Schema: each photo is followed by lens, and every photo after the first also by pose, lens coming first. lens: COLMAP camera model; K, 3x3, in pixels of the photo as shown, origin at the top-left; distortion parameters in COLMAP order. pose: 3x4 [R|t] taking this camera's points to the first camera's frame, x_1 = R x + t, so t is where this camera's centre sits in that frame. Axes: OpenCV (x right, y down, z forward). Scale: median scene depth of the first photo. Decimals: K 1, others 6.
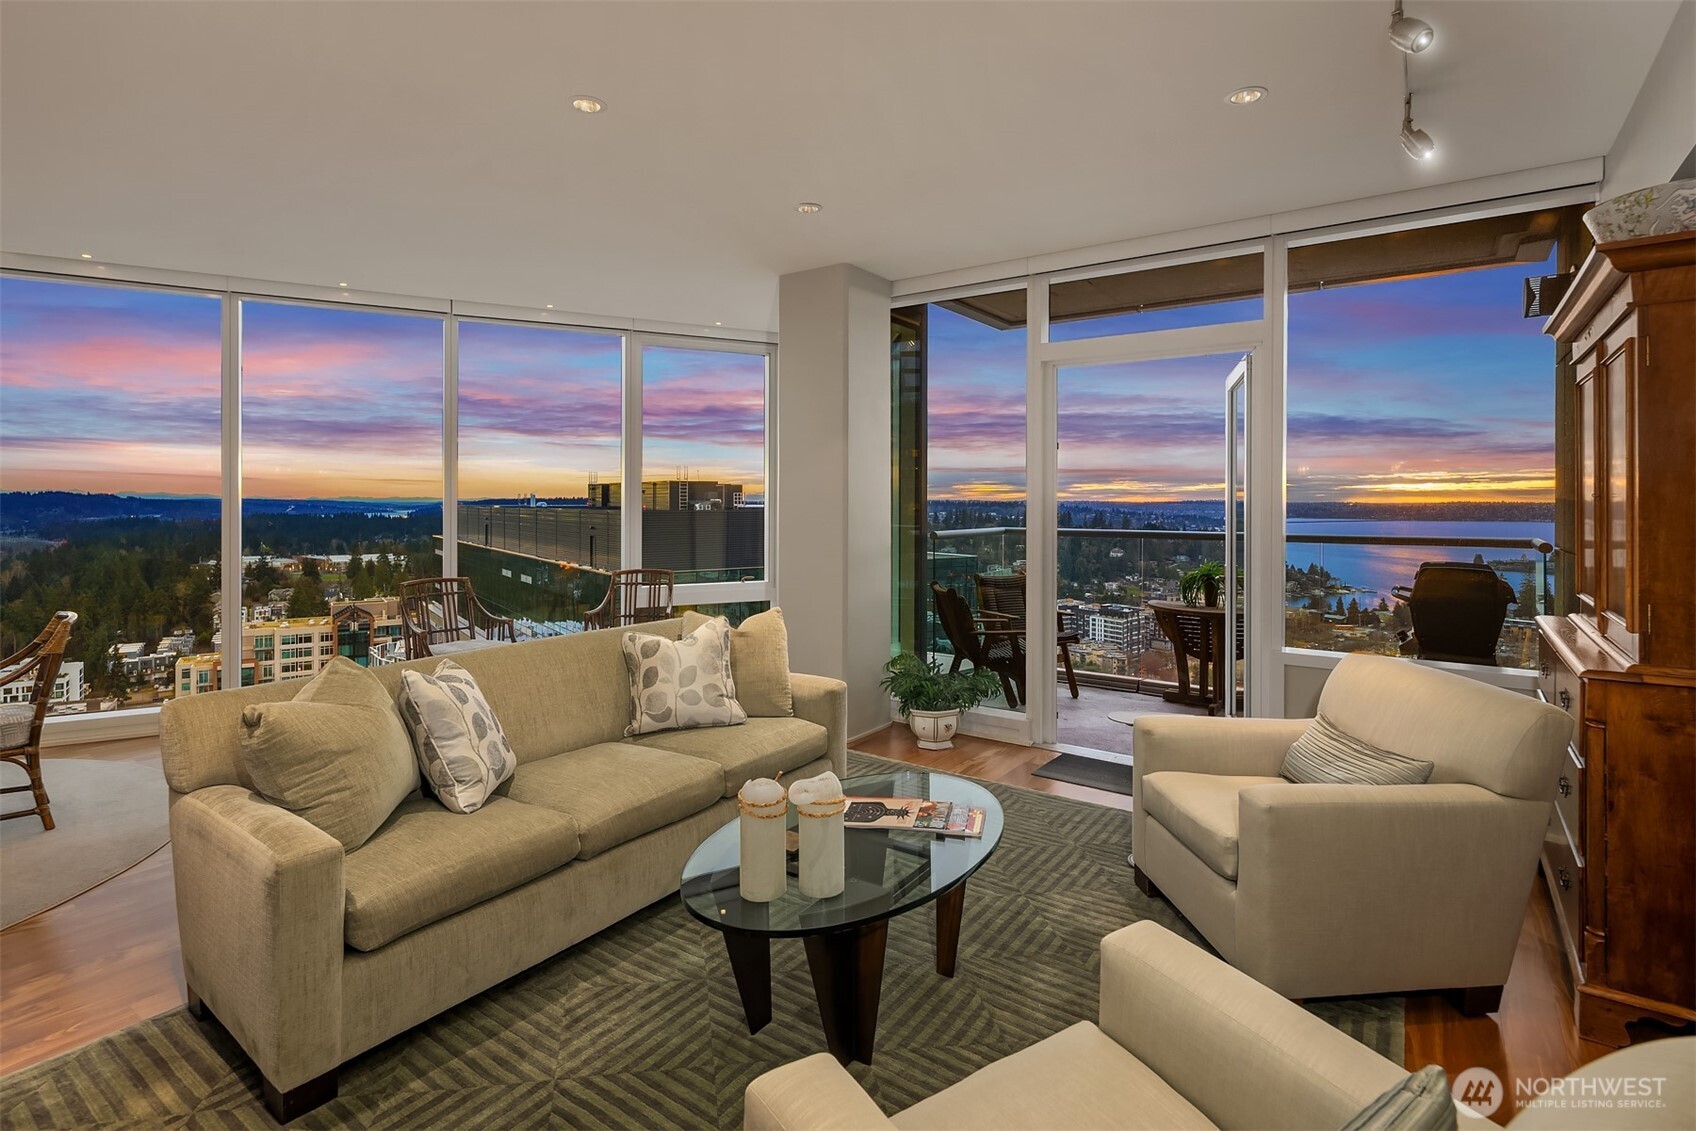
lens RADIAL K [[828.7, 0, 838.0], [0, 828.7, 502.5], [0, 0, 1]] dist [0.004012, -0.005947]
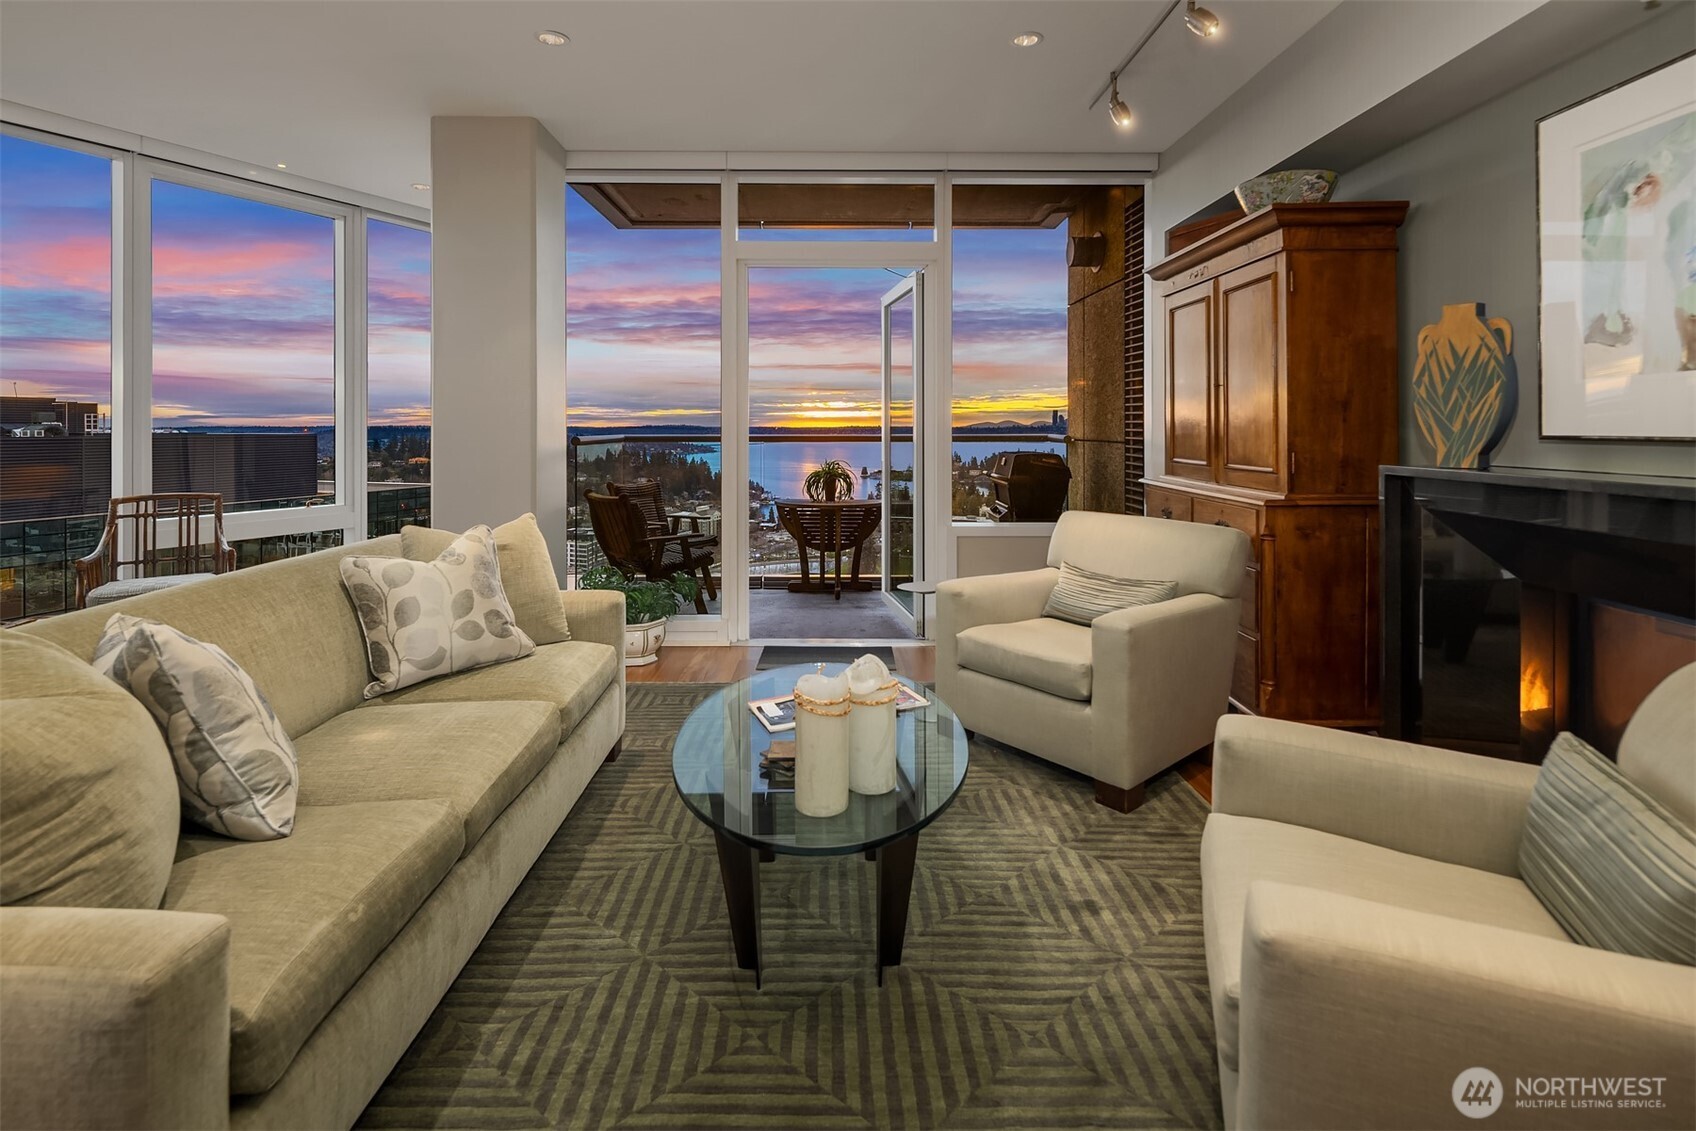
lens RADIAL K [[828.7, 0, 837.6], [0, 828.7, 423.4], [0, 0, 1]] dist [0.004012, -0.005947]
pose [[0.810869, -0.000539, 0.585228, -0.466347], [0.003115, 0.999989, -0.003394, 0.062547], [-0.585220, 0.004575, 0.810862, 0.235927]]
